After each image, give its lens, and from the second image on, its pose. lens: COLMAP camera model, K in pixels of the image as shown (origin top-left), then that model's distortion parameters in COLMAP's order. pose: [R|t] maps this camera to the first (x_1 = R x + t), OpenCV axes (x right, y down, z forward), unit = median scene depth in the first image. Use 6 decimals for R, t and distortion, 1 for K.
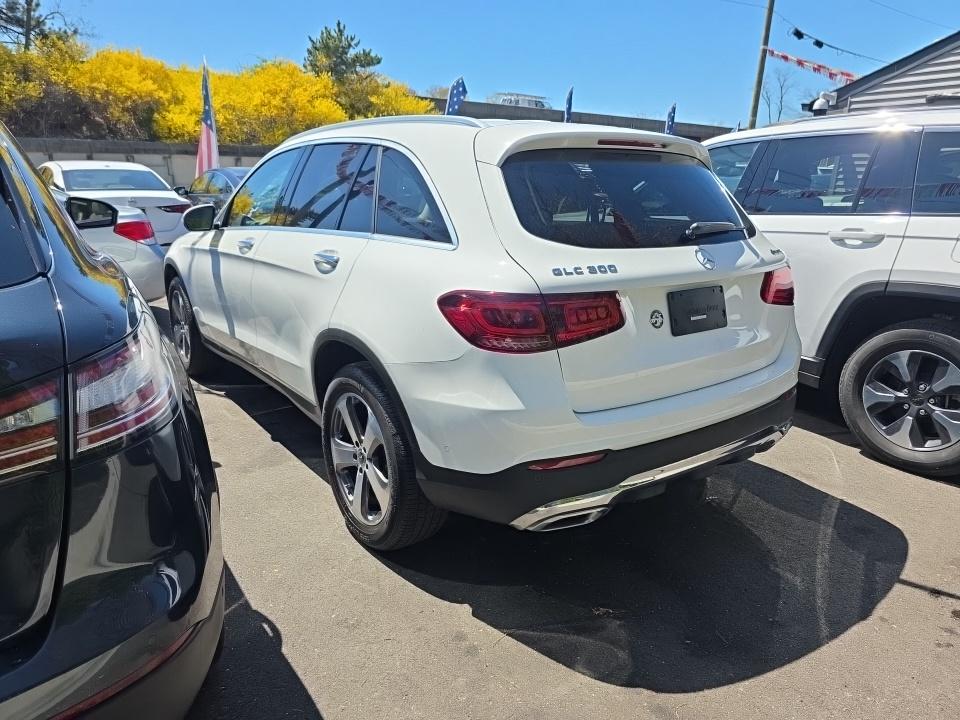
lens RADIAL K [[641.8, 0, 479.7], [0, 641.8, 362.2], [0, 0, 1]] dist [0.030550, -0.025089]
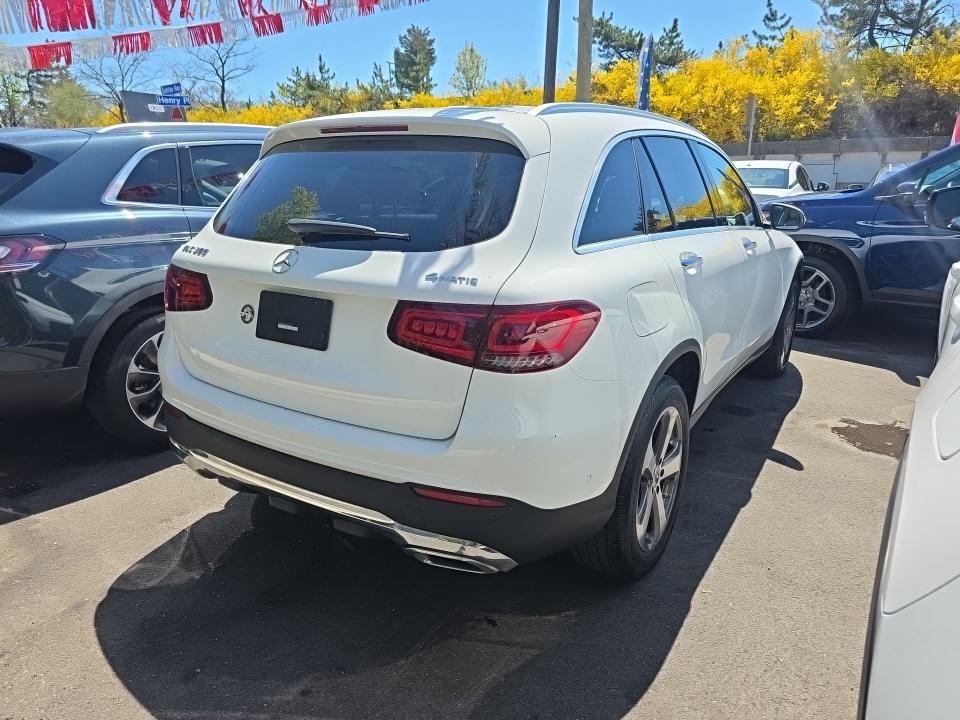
lens RADIAL K [[641.8, 0, 484.5], [0, 641.8, 362.2], [0, 0, 1]] dist [0.030550, -0.025089]
pose [[0.375534, 0.250441, -0.892330, 0.081563], [-0.249504, 0.954573, 0.162907, -0.015438], [0.892593, 0.161463, 0.420961, 0.058135]]
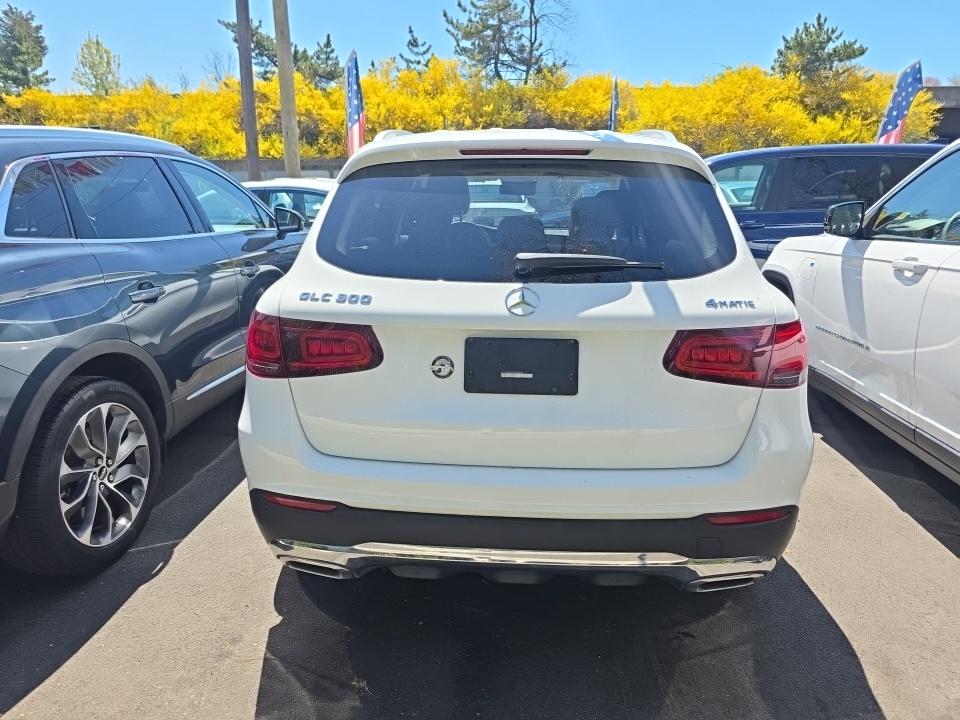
lens RADIAL K [[641.8, 0, 479.3], [0, 641.8, 362.8], [0, 0, 1]] dist [0.030550, -0.025089]
pose [[0.777734, 0.158296, -0.608335, 0.050898], [-0.165431, 0.985200, 0.044864, -0.007365], [0.606434, 0.065746, 0.792411, 0.024039]]
